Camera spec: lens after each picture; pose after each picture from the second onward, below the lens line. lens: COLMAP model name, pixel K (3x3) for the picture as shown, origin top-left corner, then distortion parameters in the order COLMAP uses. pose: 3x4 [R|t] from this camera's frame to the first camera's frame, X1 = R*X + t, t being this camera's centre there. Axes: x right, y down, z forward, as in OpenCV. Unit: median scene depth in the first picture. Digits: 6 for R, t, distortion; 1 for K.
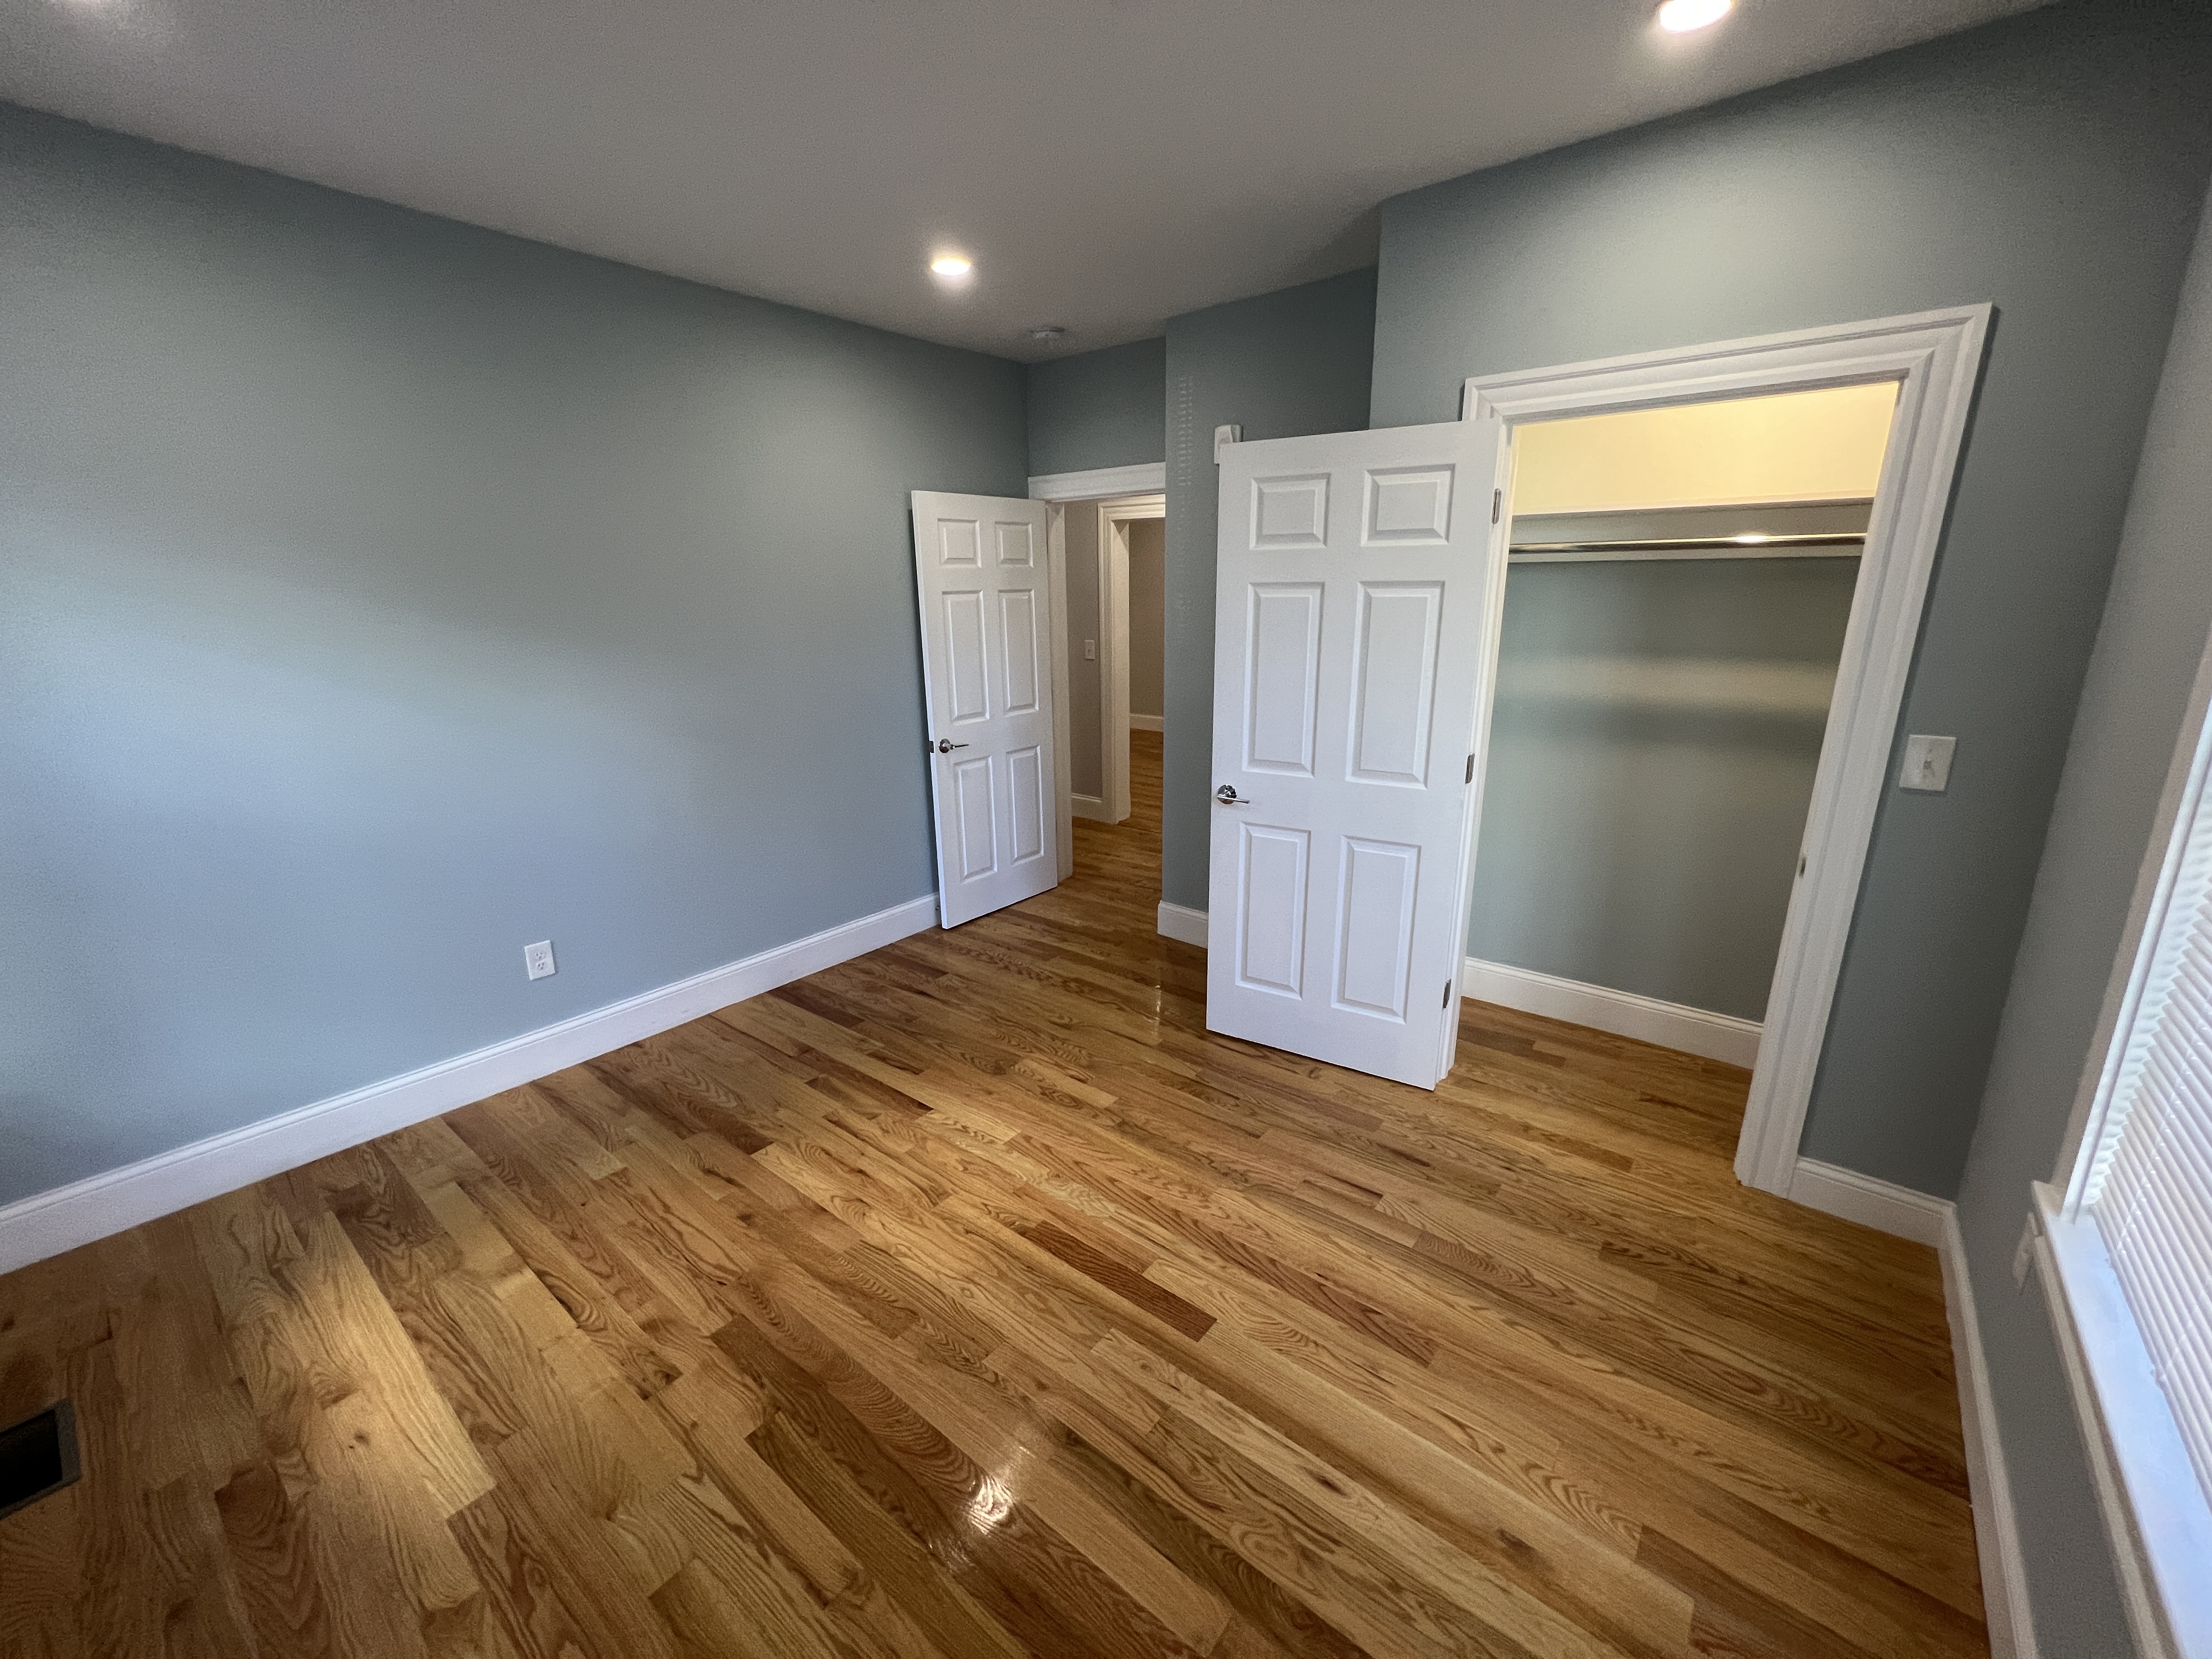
lens RADIAL K [[881.4, 0, 1103.4], [0, 881.4, 830.1], [0, 0, 1]] dist [-0.000749, 0.000431]
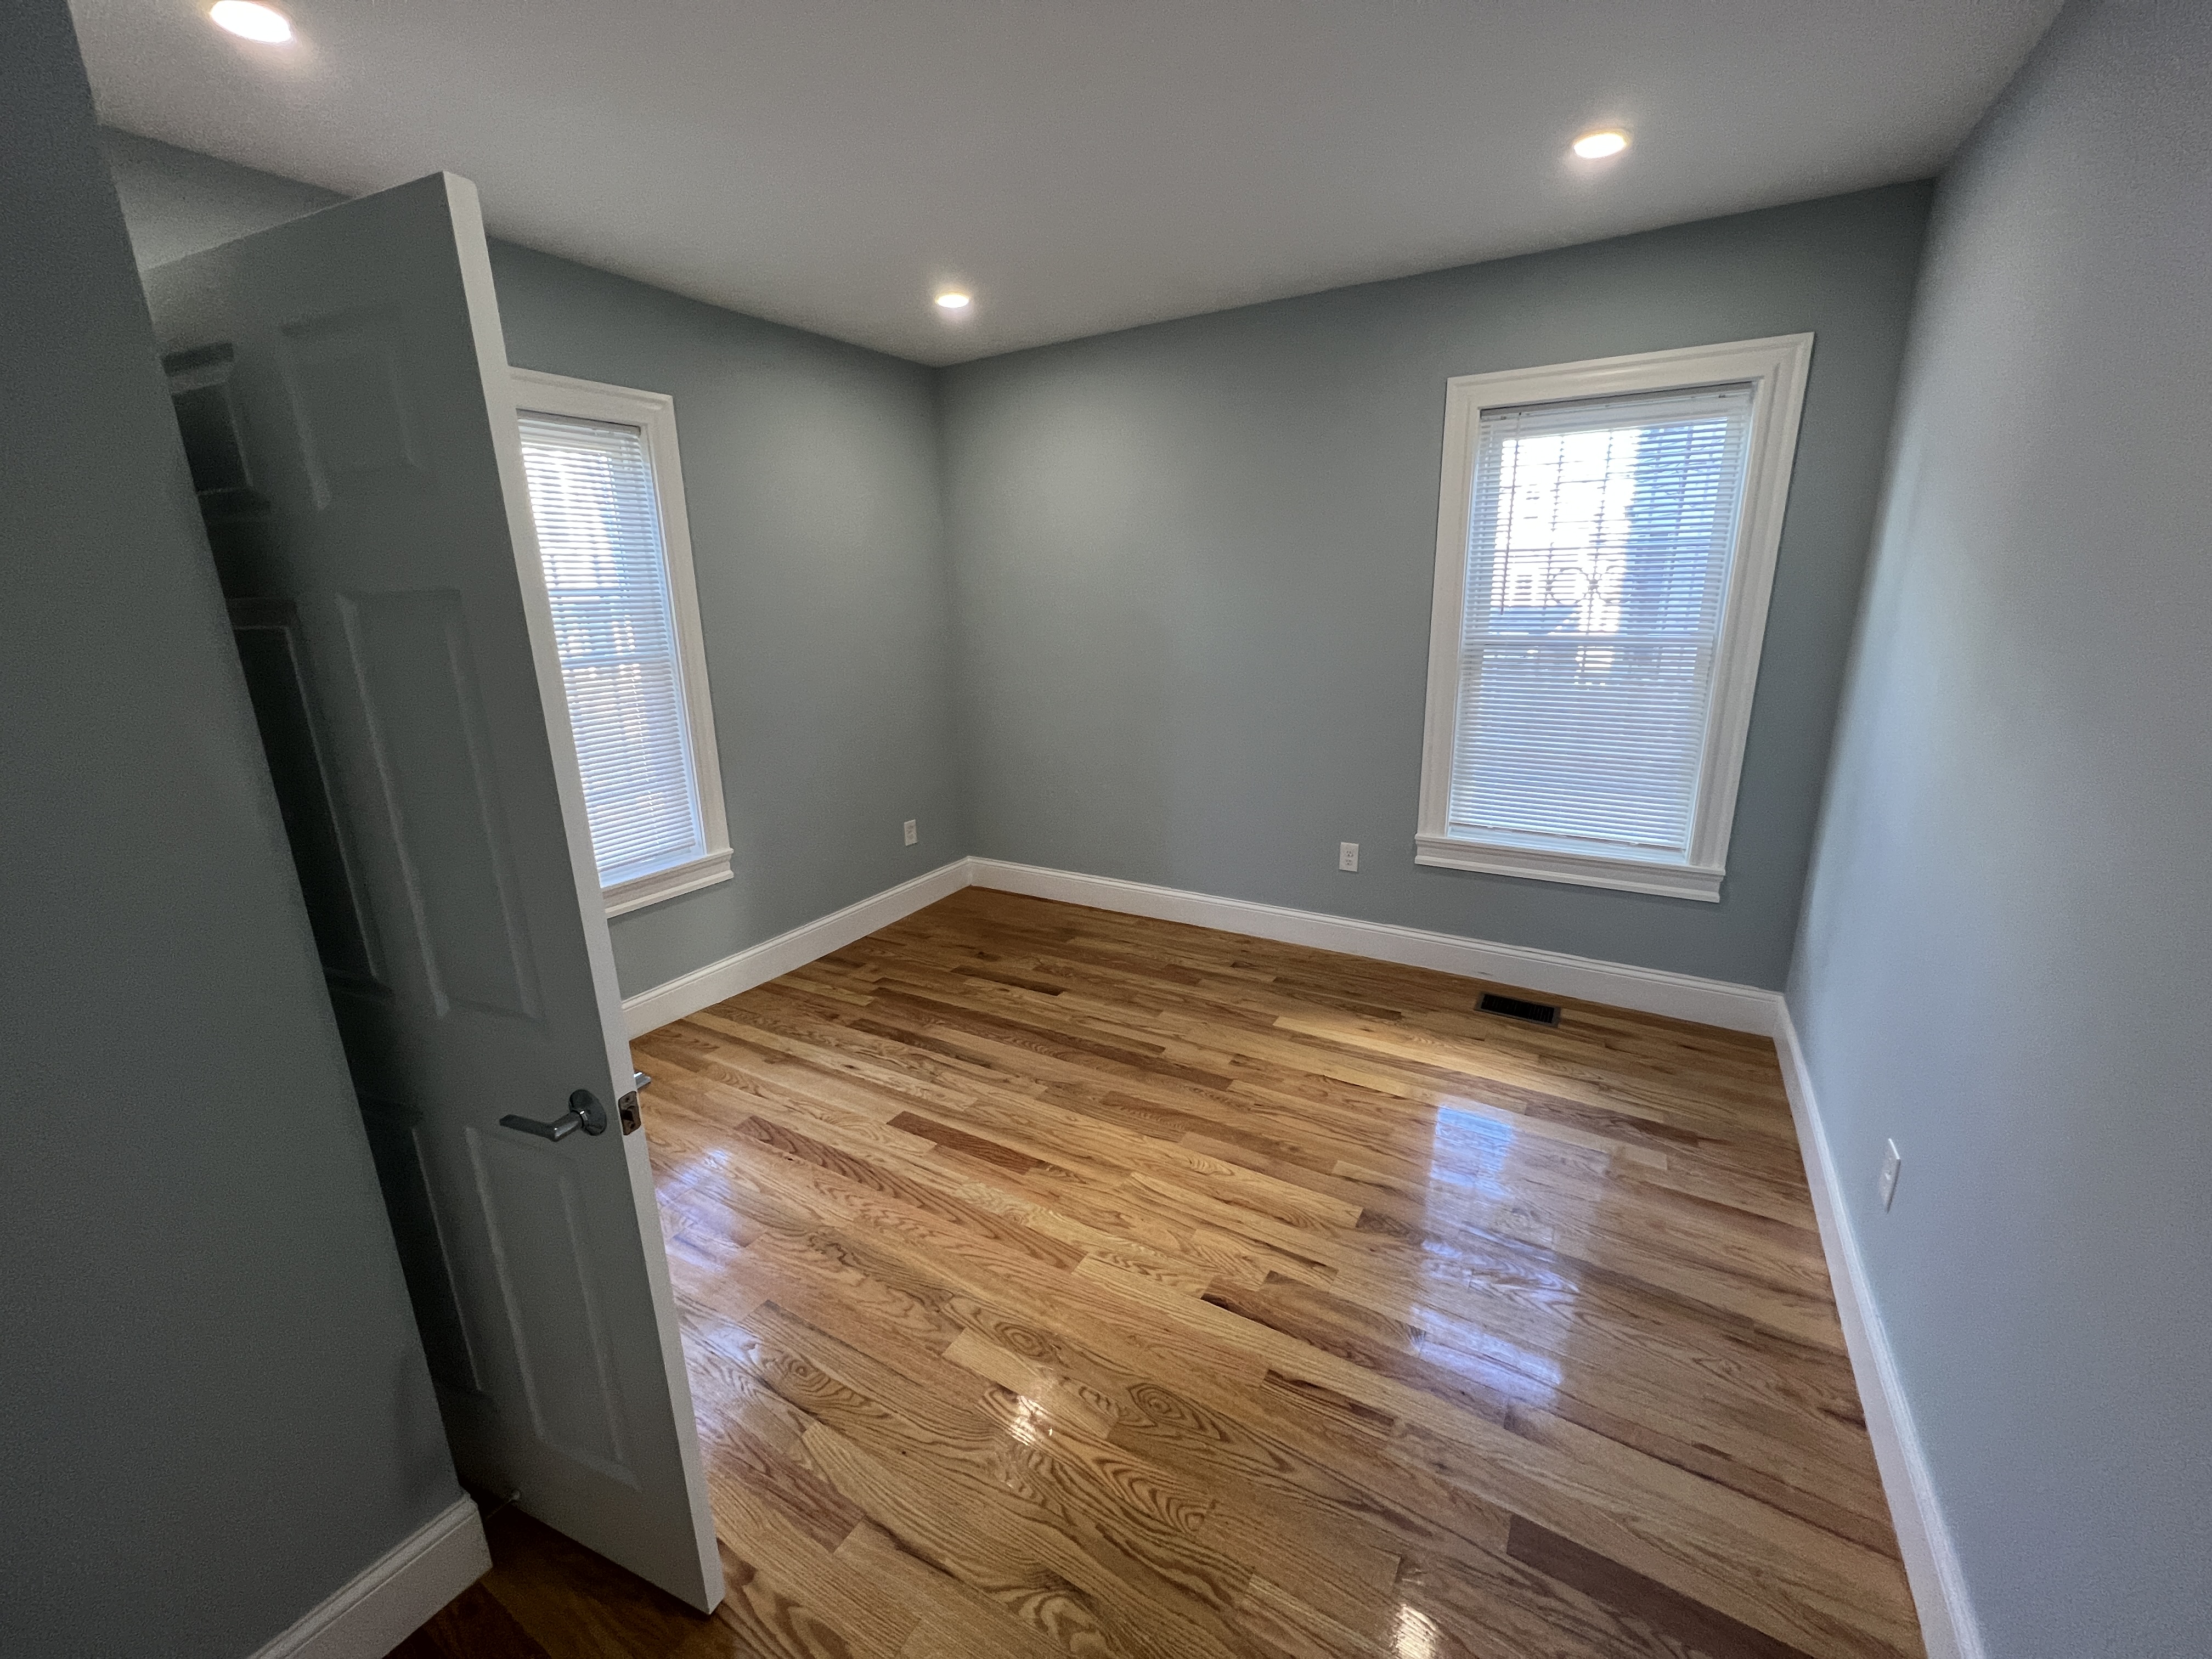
lens RADIAL K [[881.4, 0, 1103.4], [0, 881.4, 830.1], [0, 0, 1]] dist [-0.000749, 0.000431]
pose [[-0.990298, 0.065032, -0.122802, -0.056498], [-0.005984, 0.862954, 0.505247, -0.447281], [0.138830, 0.501080, -0.854193, 1.646627]]
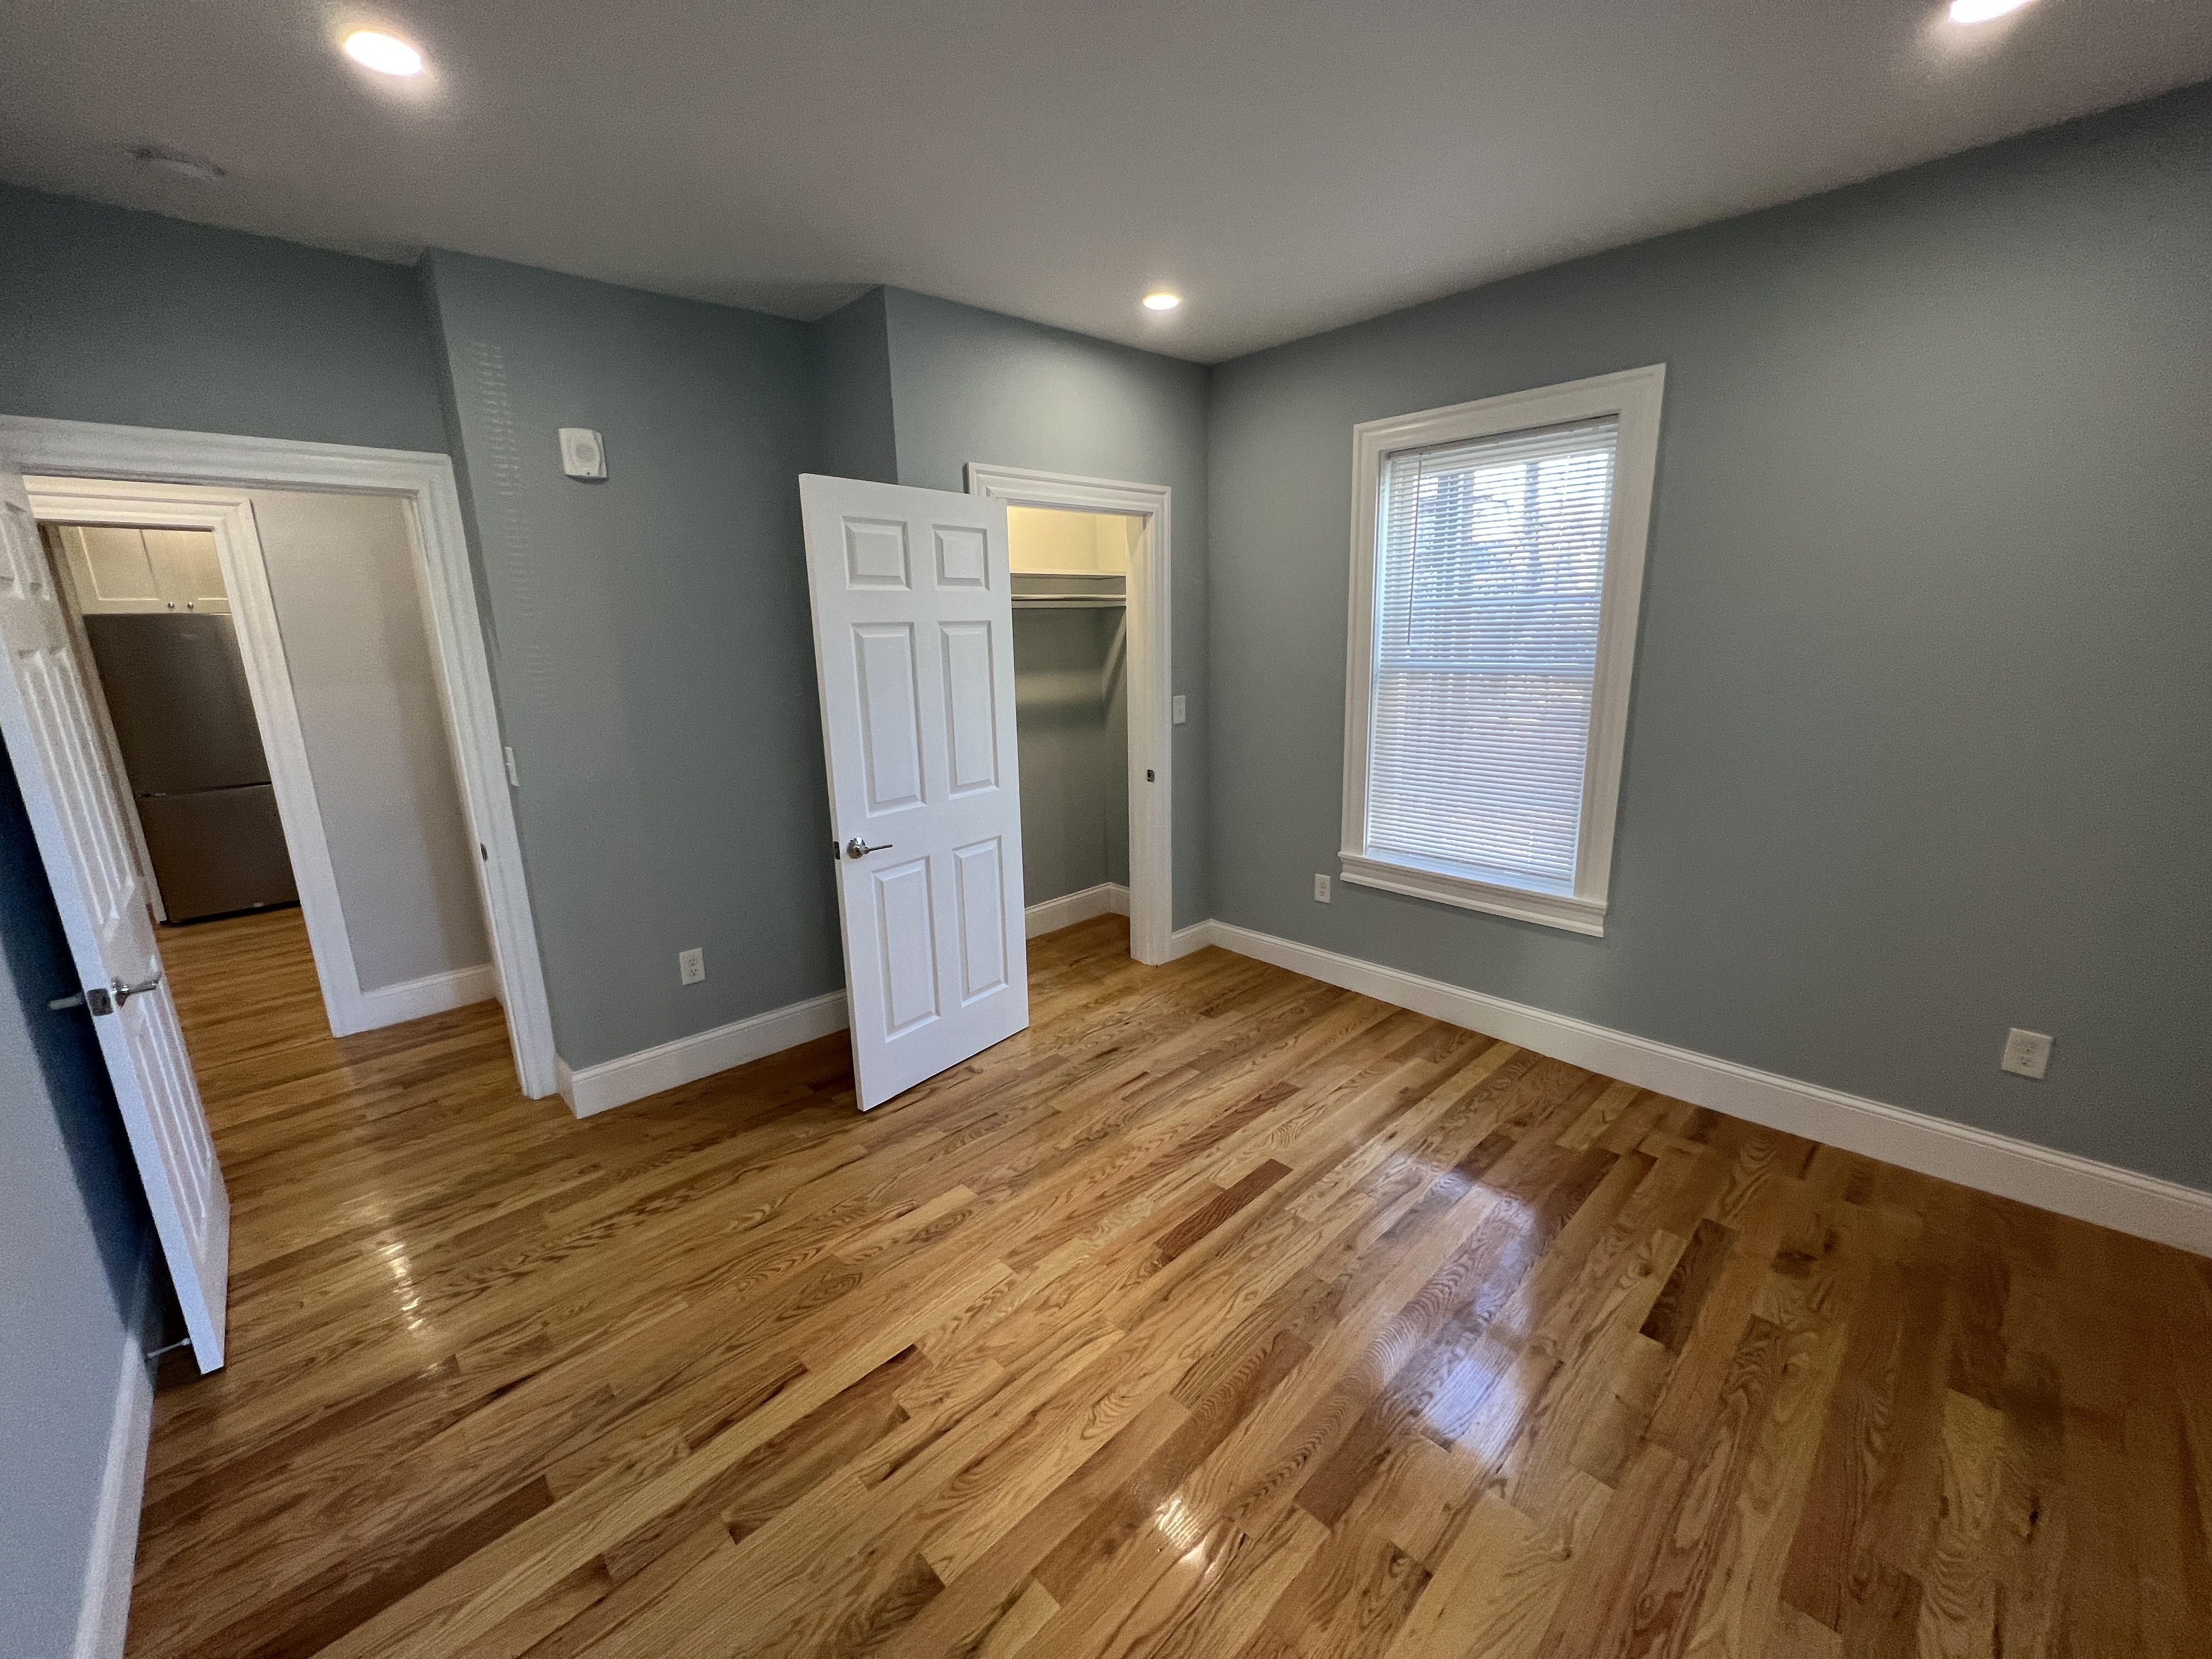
lens RADIAL K [[881.4, 0, 1103.4], [0, 881.4, 830.1], [0, 0, 1]] dist [-0.000749, 0.000431]
pose [[0.131437, -0.224060, 0.965672, -0.896340], [0.284370, 0.941705, 0.179794, -0.188817], [-0.949662, 0.250977, 0.187490, 0.713416]]
